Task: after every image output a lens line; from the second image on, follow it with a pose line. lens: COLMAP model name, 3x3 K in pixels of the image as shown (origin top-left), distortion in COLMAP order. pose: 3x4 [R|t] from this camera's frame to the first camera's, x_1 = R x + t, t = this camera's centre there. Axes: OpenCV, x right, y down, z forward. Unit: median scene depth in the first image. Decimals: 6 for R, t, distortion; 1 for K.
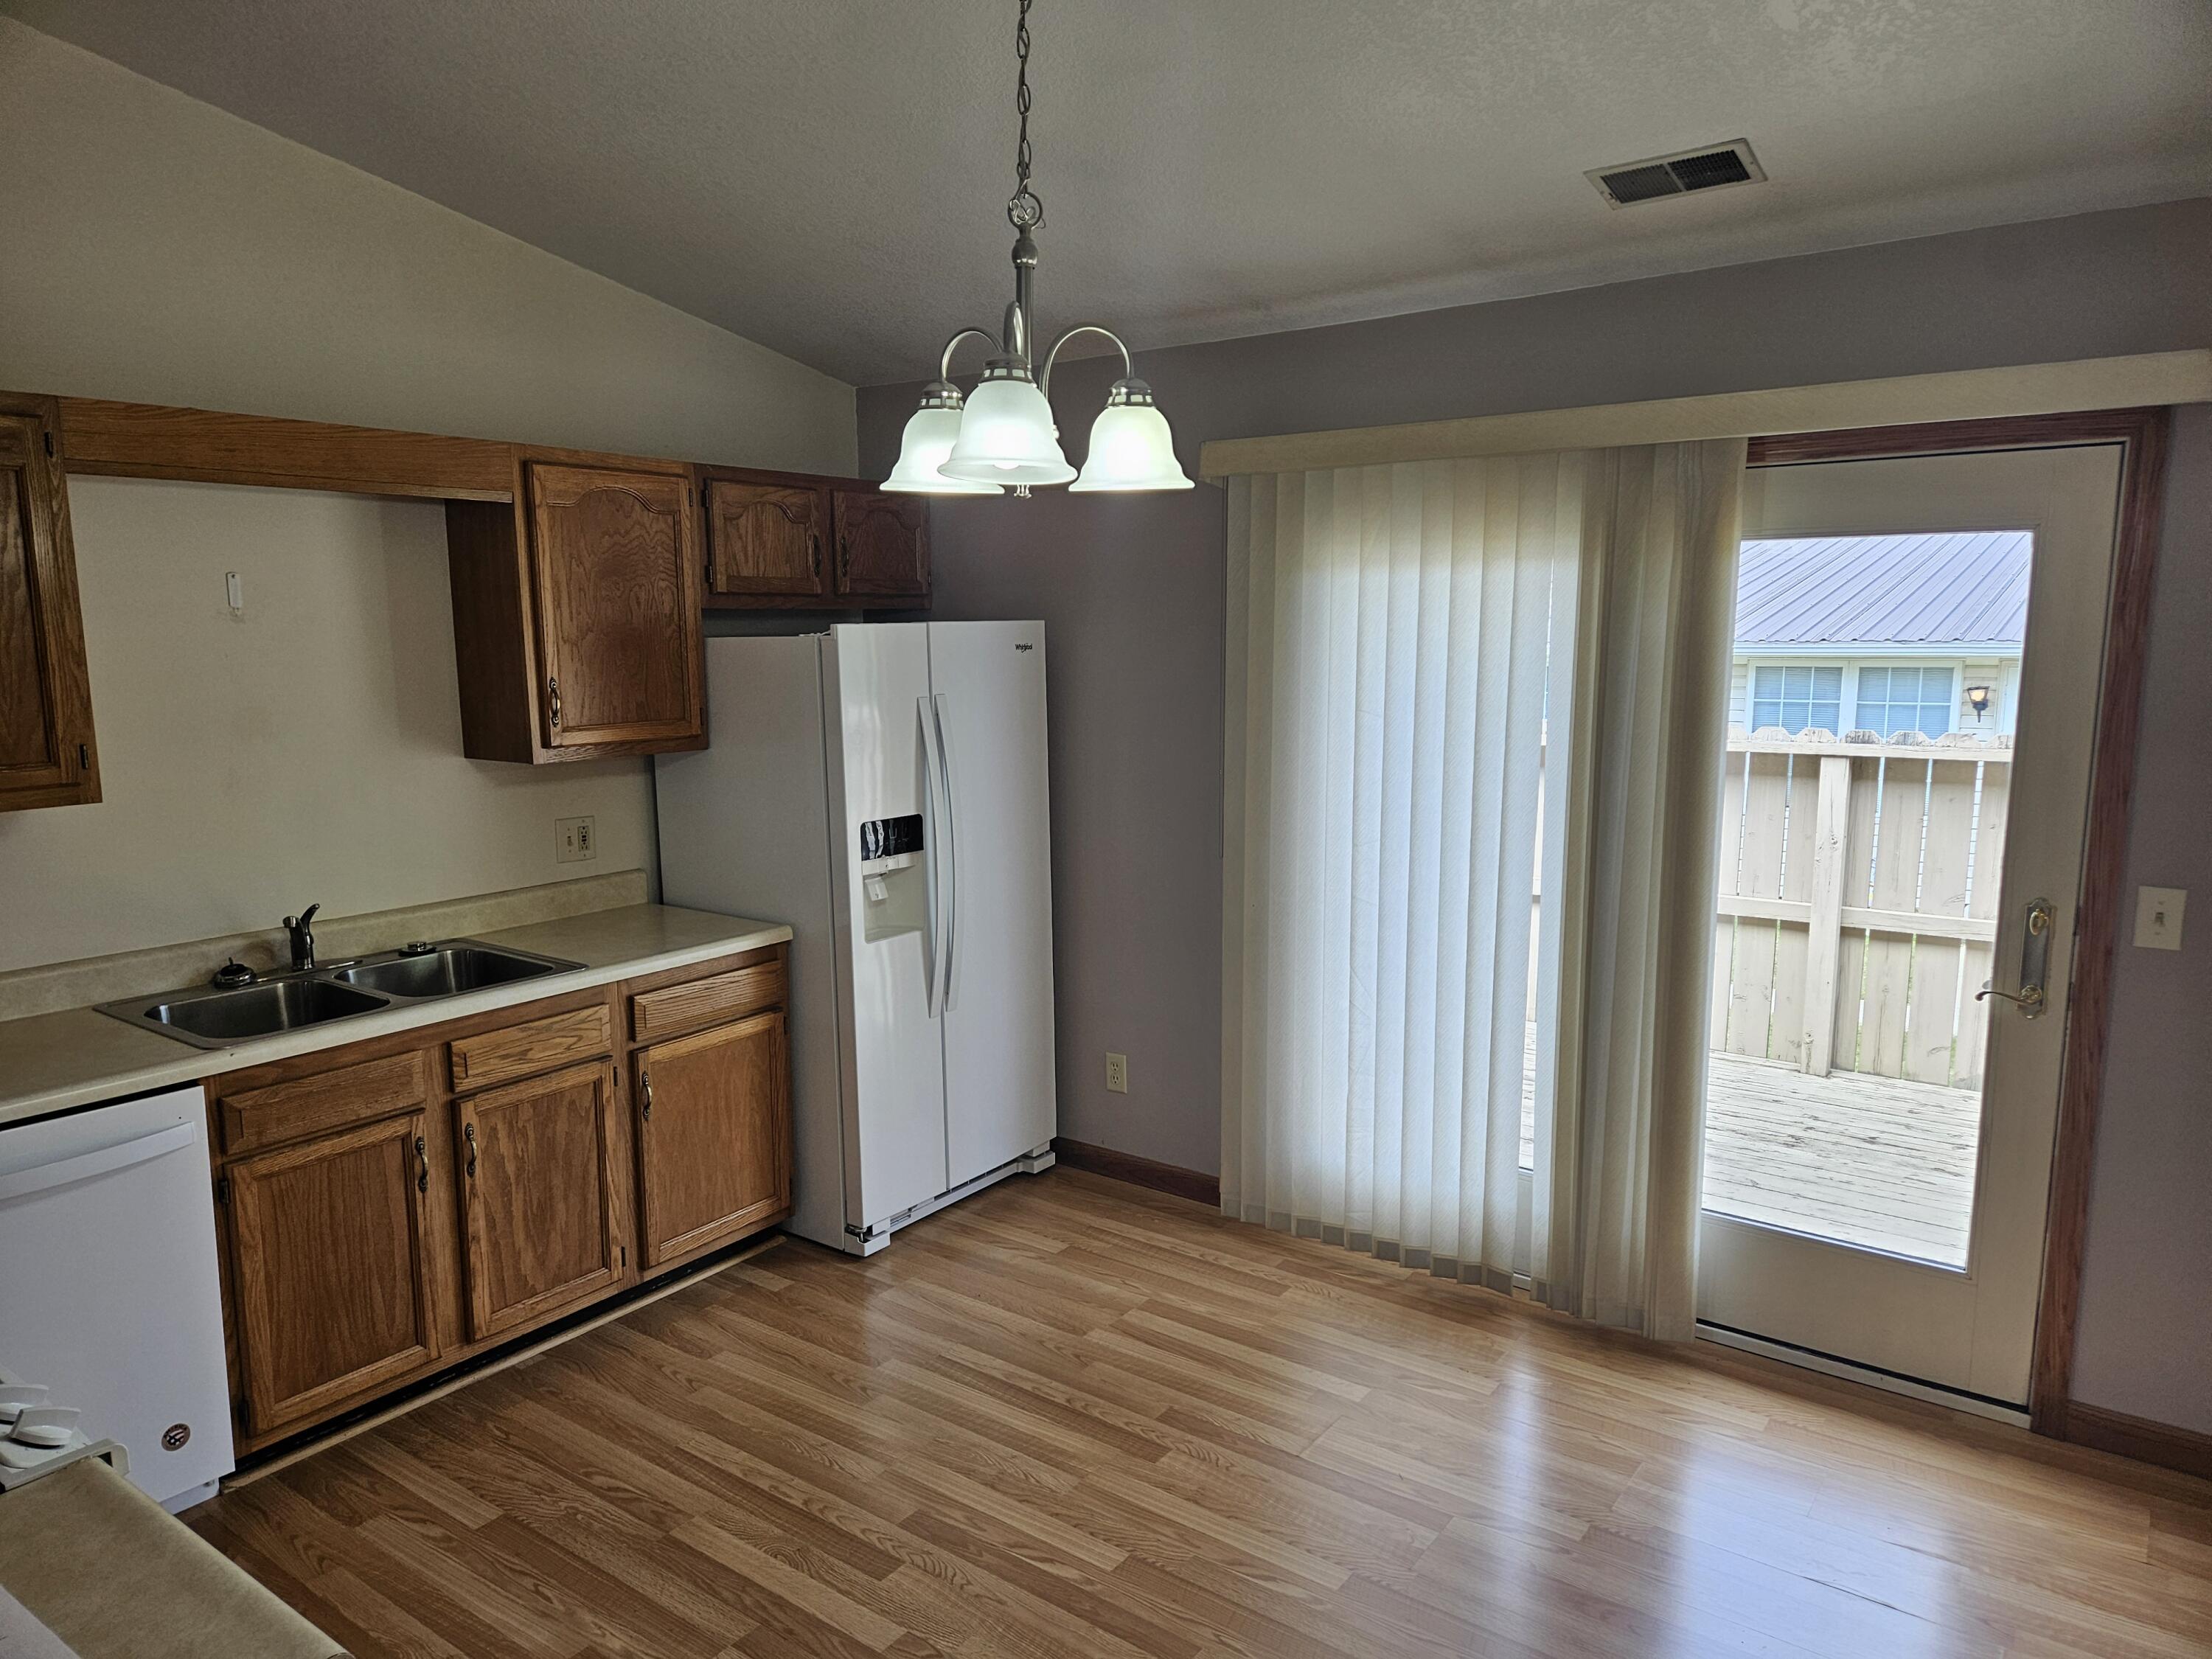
lens RADIAL K [[1486.5, 0, 1115.1], [0, 1486.5, 843.0], [0, 0, 1]] dist [0.095212, -0.007467]
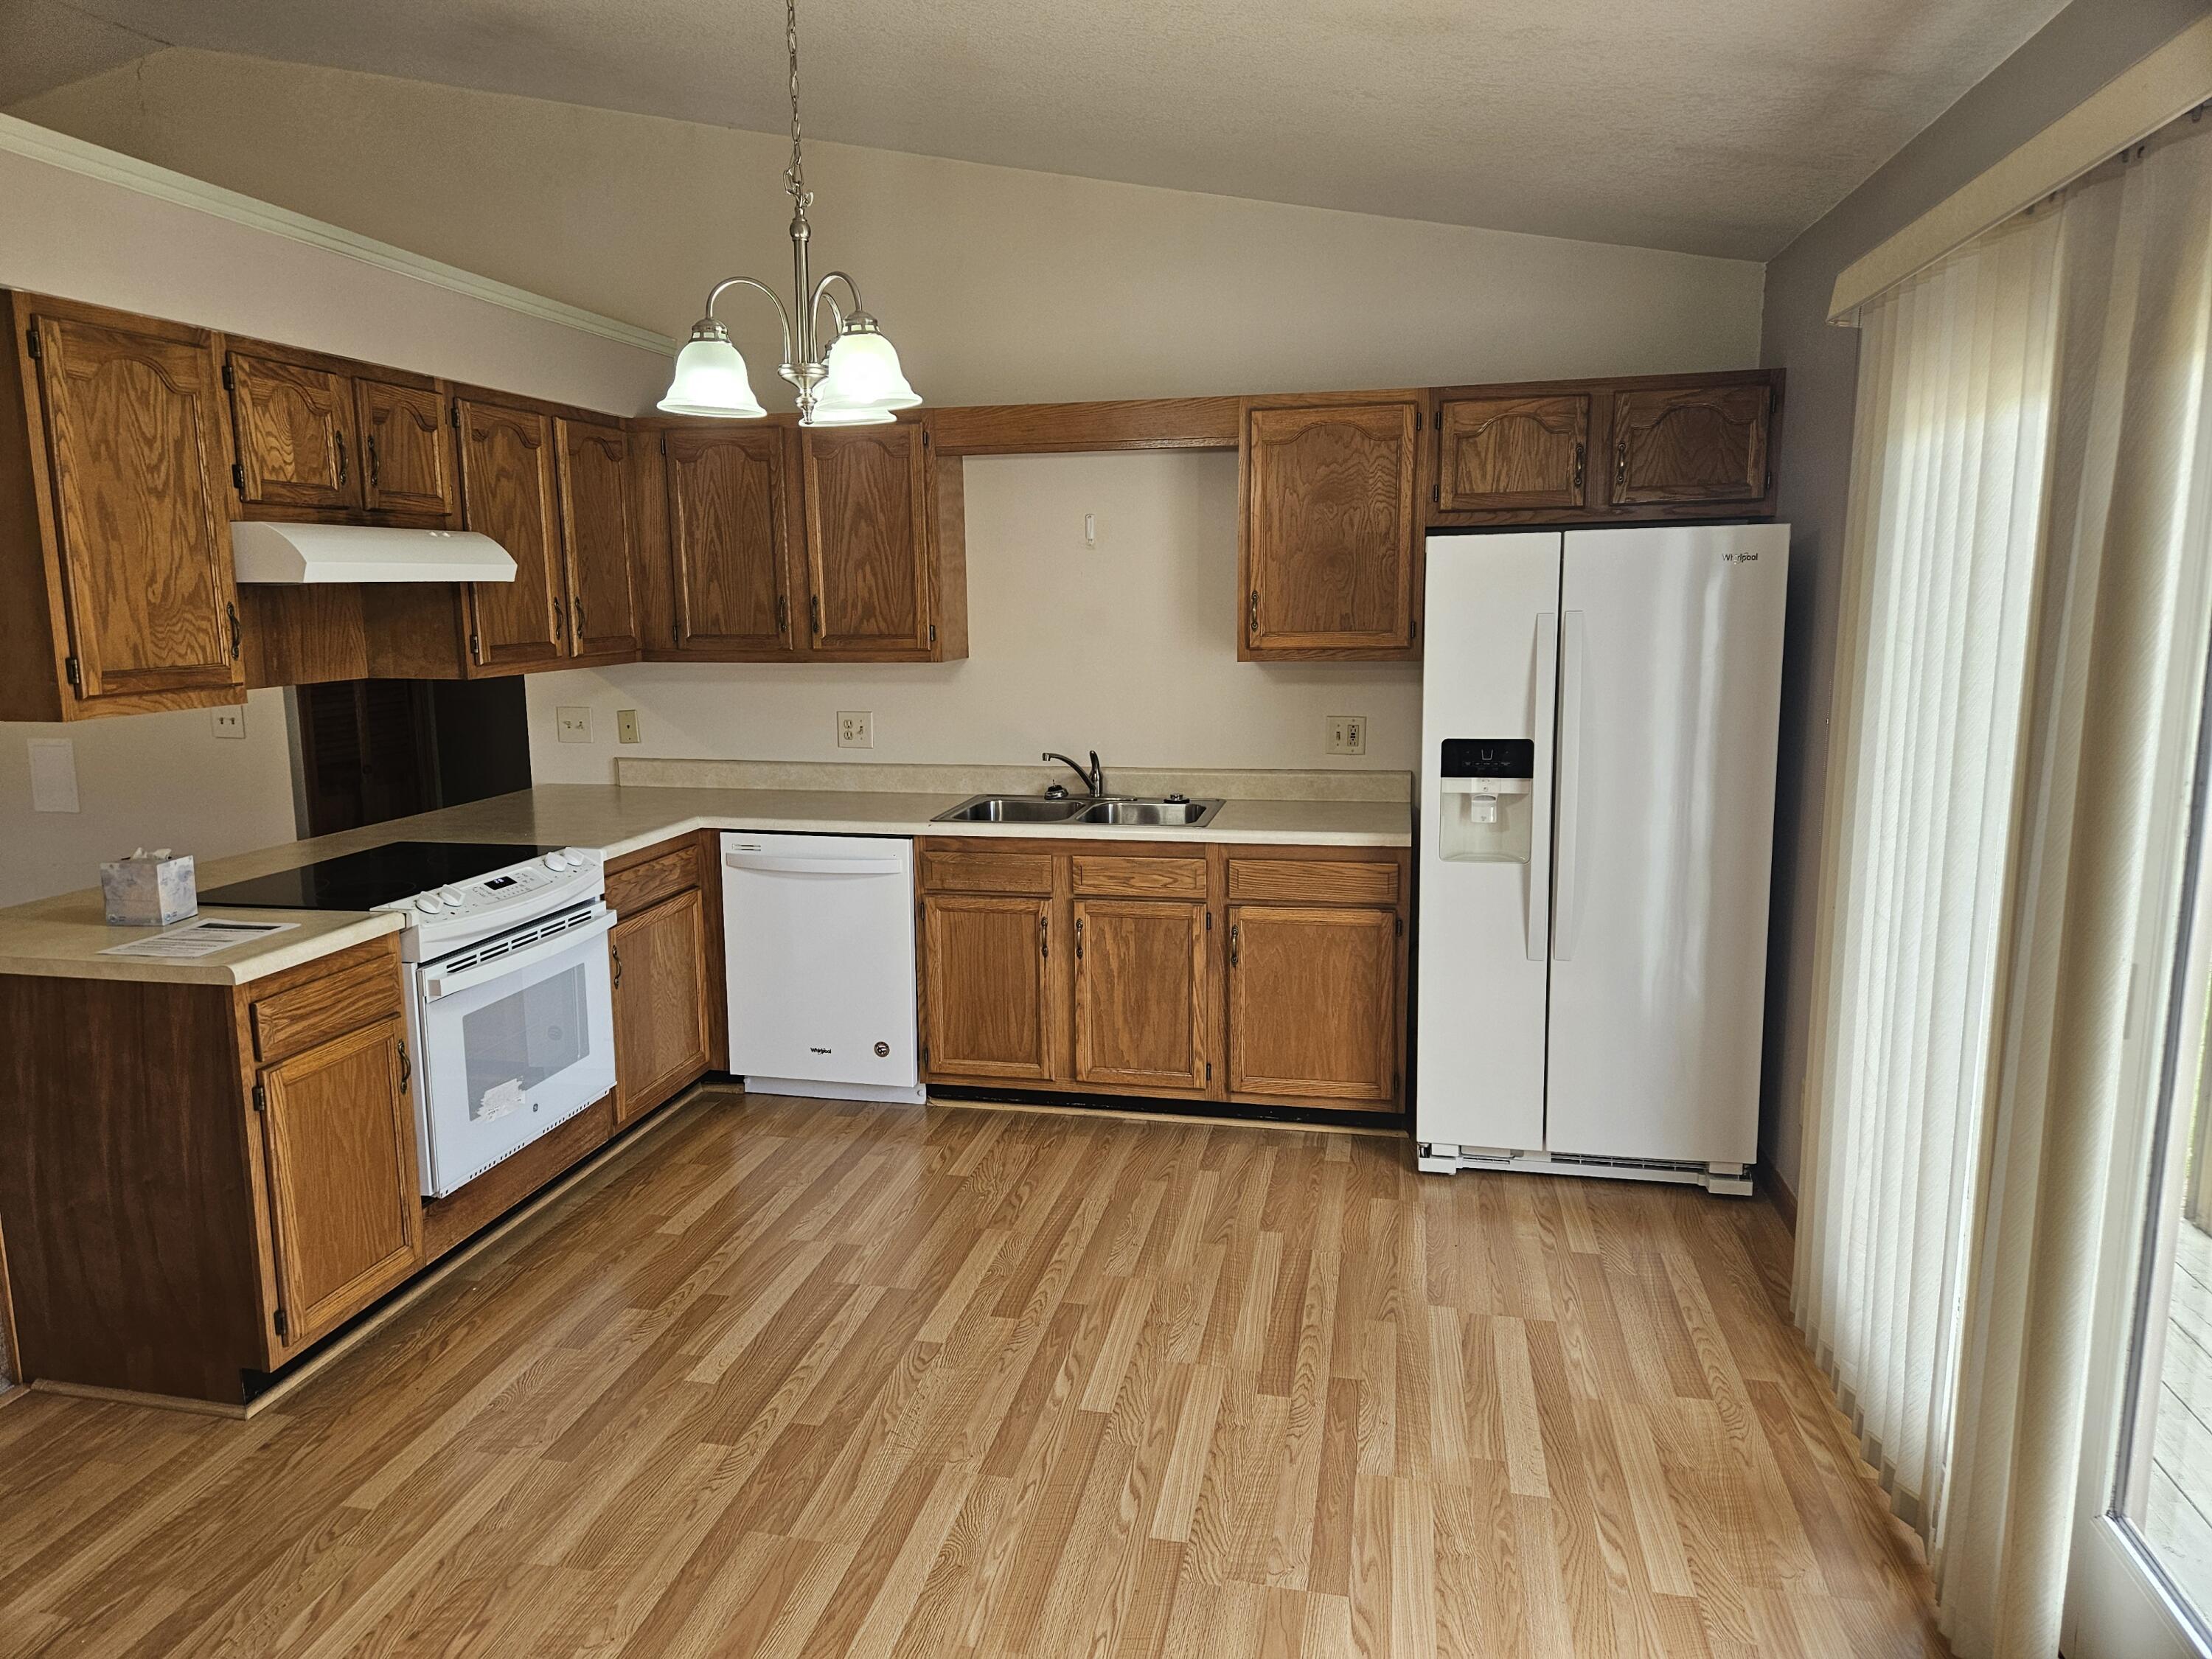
lens RADIAL K [[1486.5, 0, 1115.9], [0, 1486.5, 834.4], [0, 0, 1]] dist [0.095212, -0.007467]
pose [[0.421127, 0.143479, -0.895581, 0.697813], [-0.131724, 0.986615, 0.096124, -0.017760], [0.897386, 0.077489, 0.434390, 0.416506]]
